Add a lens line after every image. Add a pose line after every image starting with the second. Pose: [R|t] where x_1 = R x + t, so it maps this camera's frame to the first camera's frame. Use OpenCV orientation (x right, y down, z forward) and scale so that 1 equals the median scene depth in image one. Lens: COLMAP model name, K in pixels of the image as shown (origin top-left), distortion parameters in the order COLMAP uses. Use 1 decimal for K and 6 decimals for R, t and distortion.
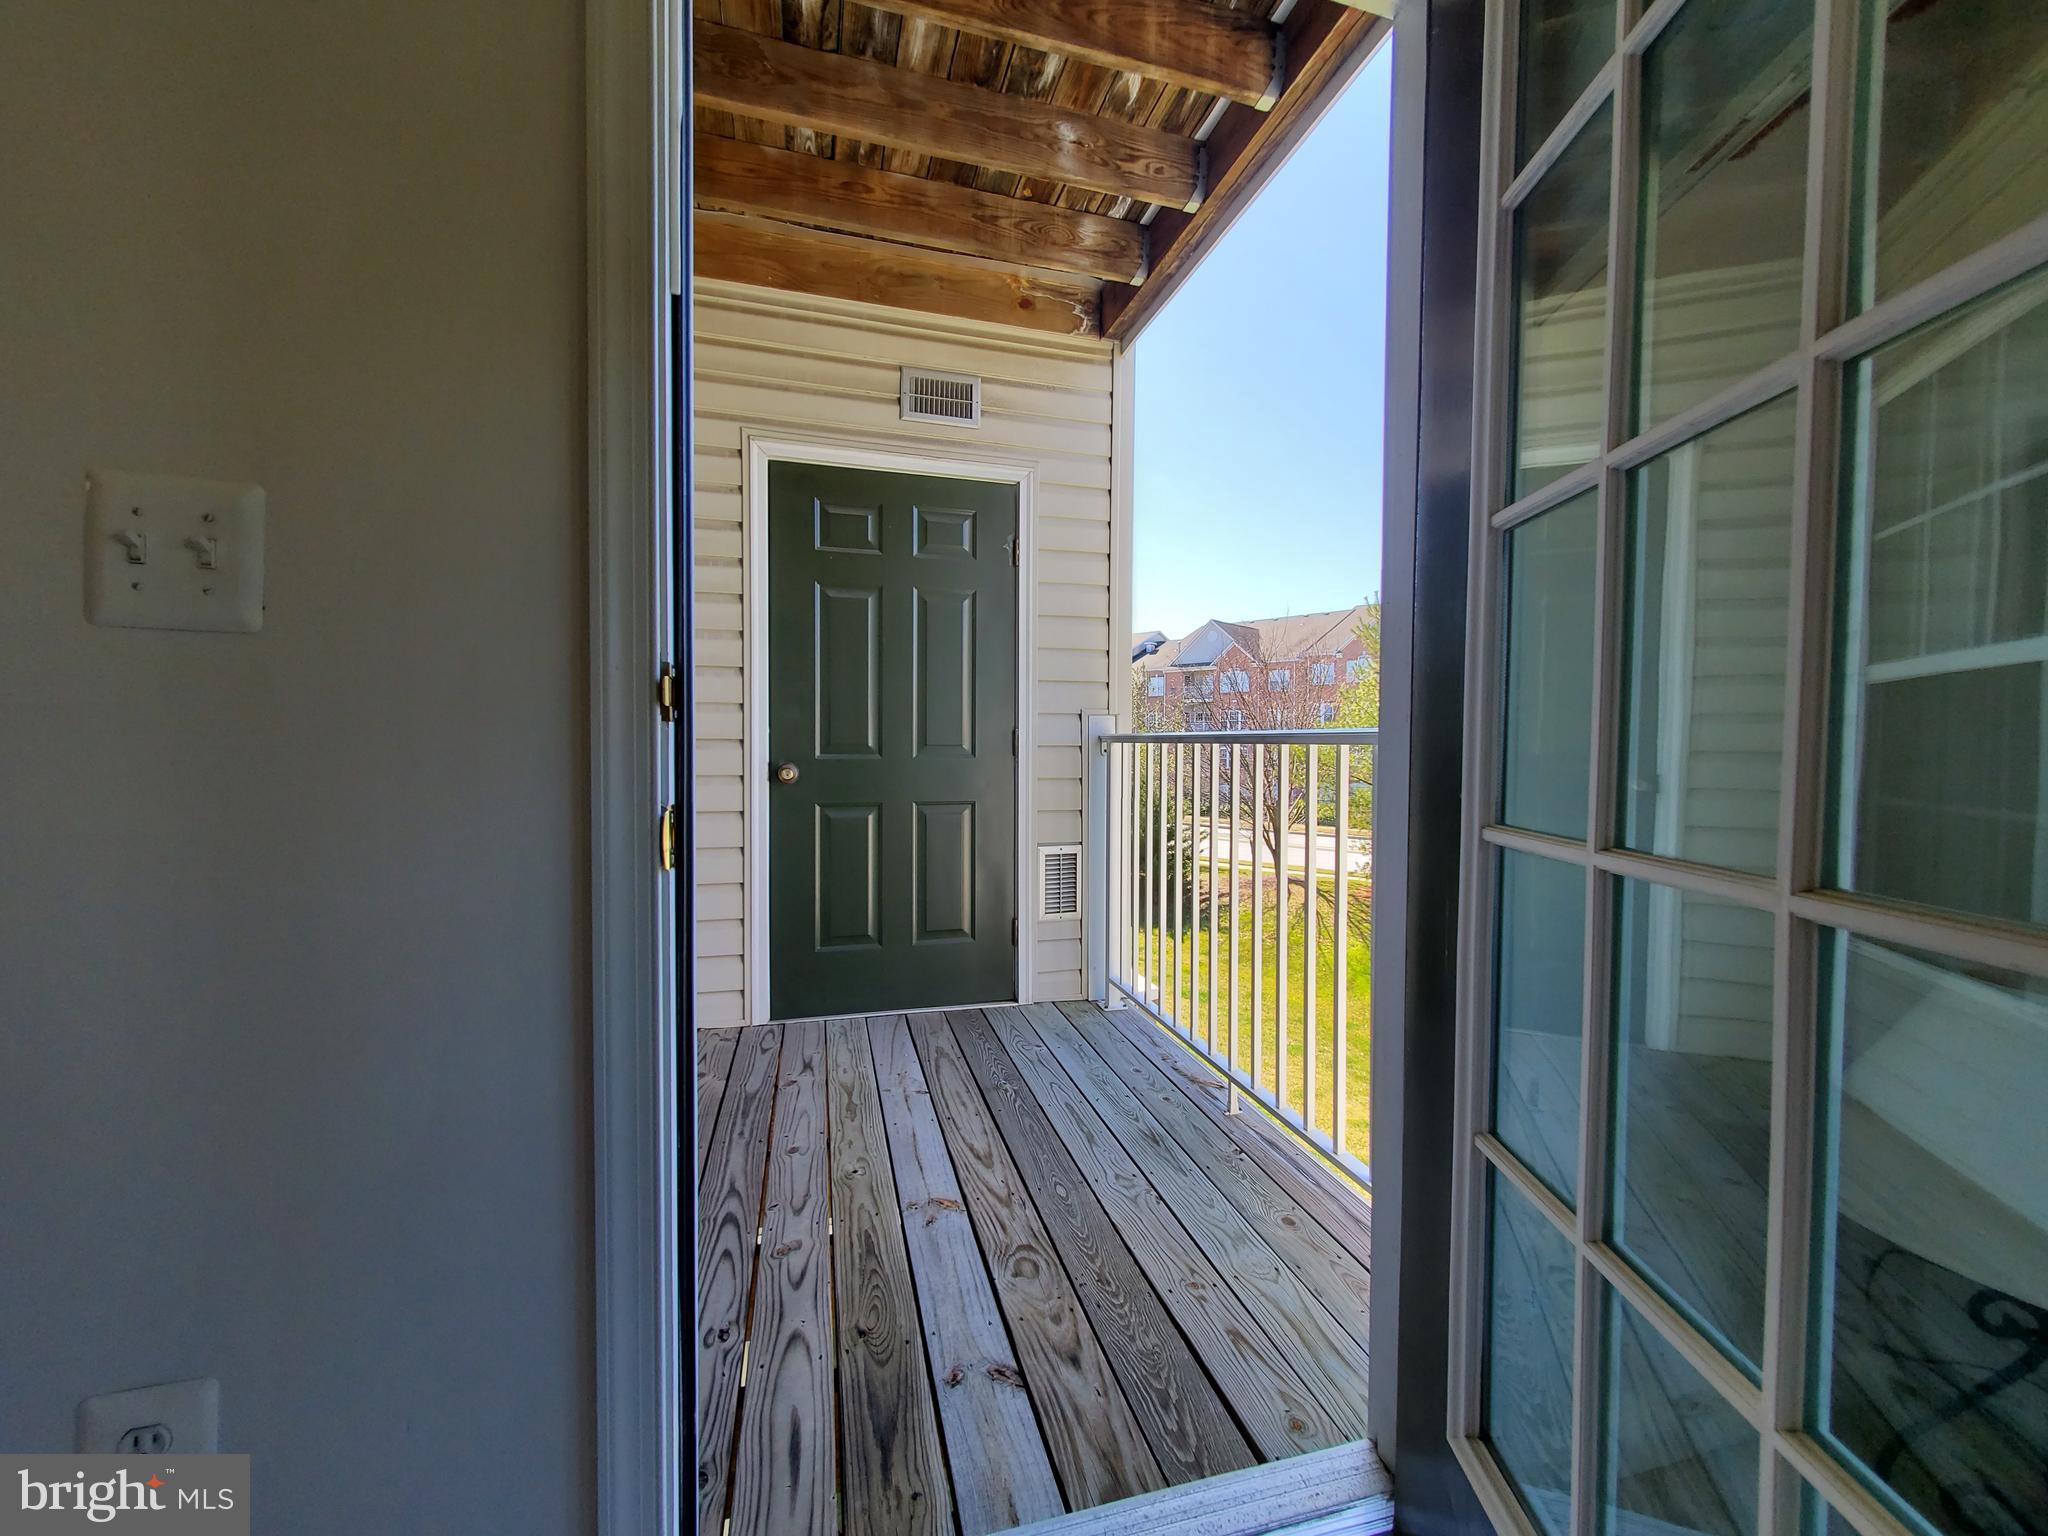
lens RADIAL K [[800.3, 0, 1024.0], [0, 800.3, 768.0], [0, 0, 1]] dist [0.002459, -0.002101]
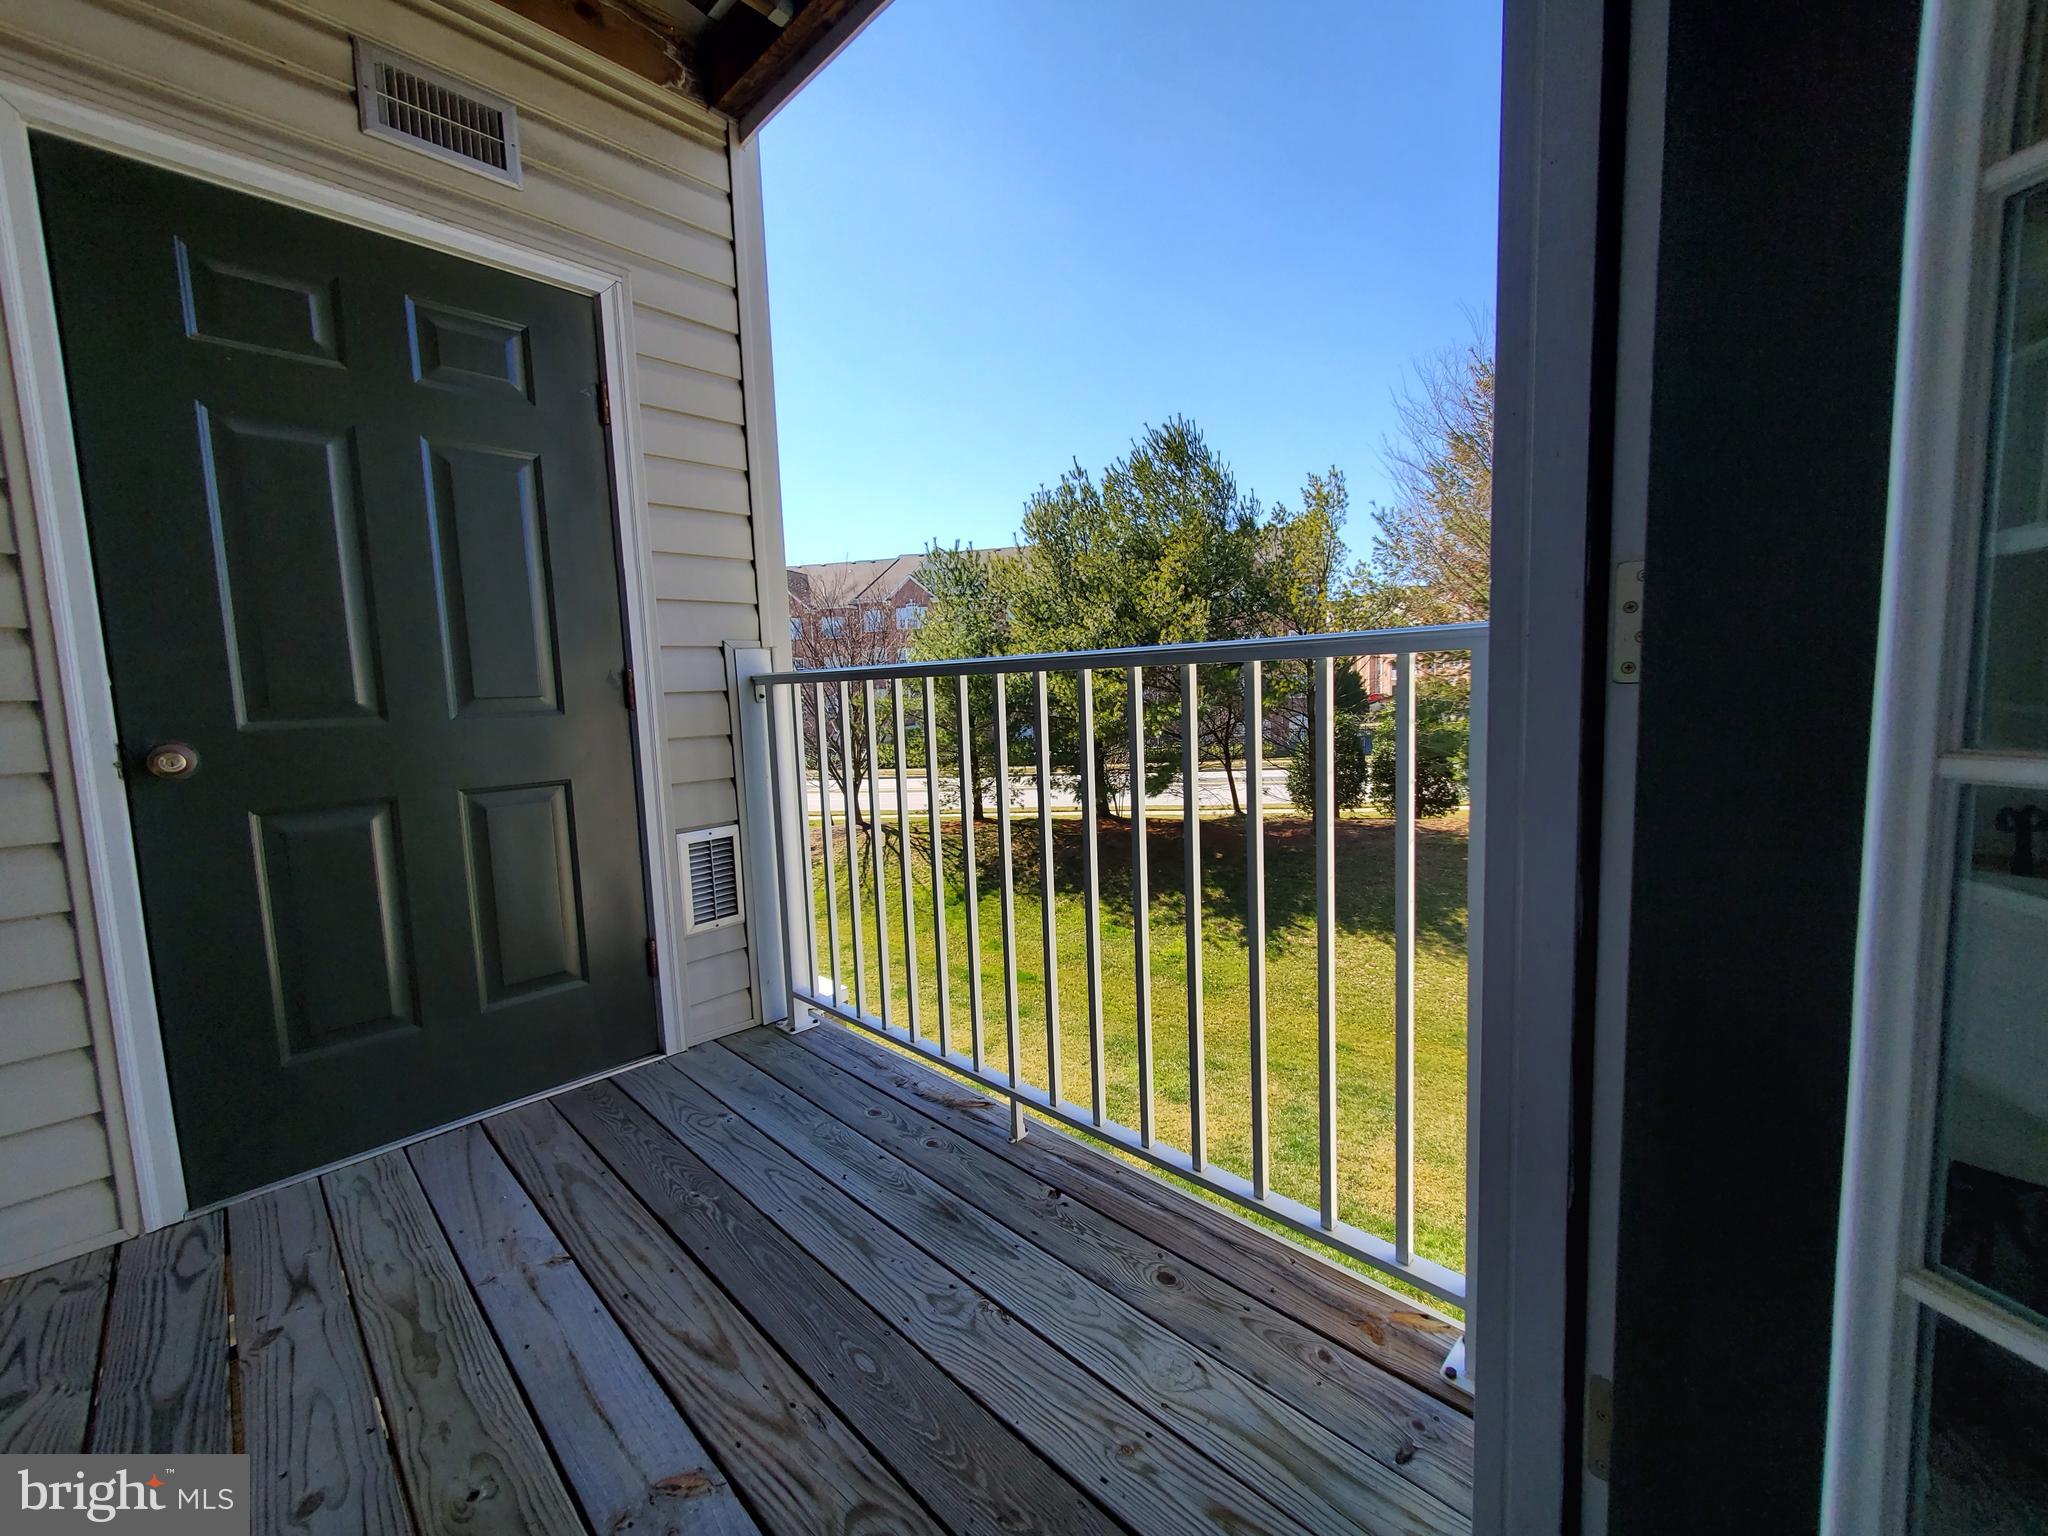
lens RADIAL K [[800.3, 0, 1024.0], [0, 800.3, 768.0], [0, 0, 1]] dist [0.002459, -0.002101]
pose [[0.851956, -0.087466, 0.516256, -0.087435], [0.054872, 0.995435, 0.078096, 0.000710], [-0.520730, -0.038206, 0.852866, 0.249706]]
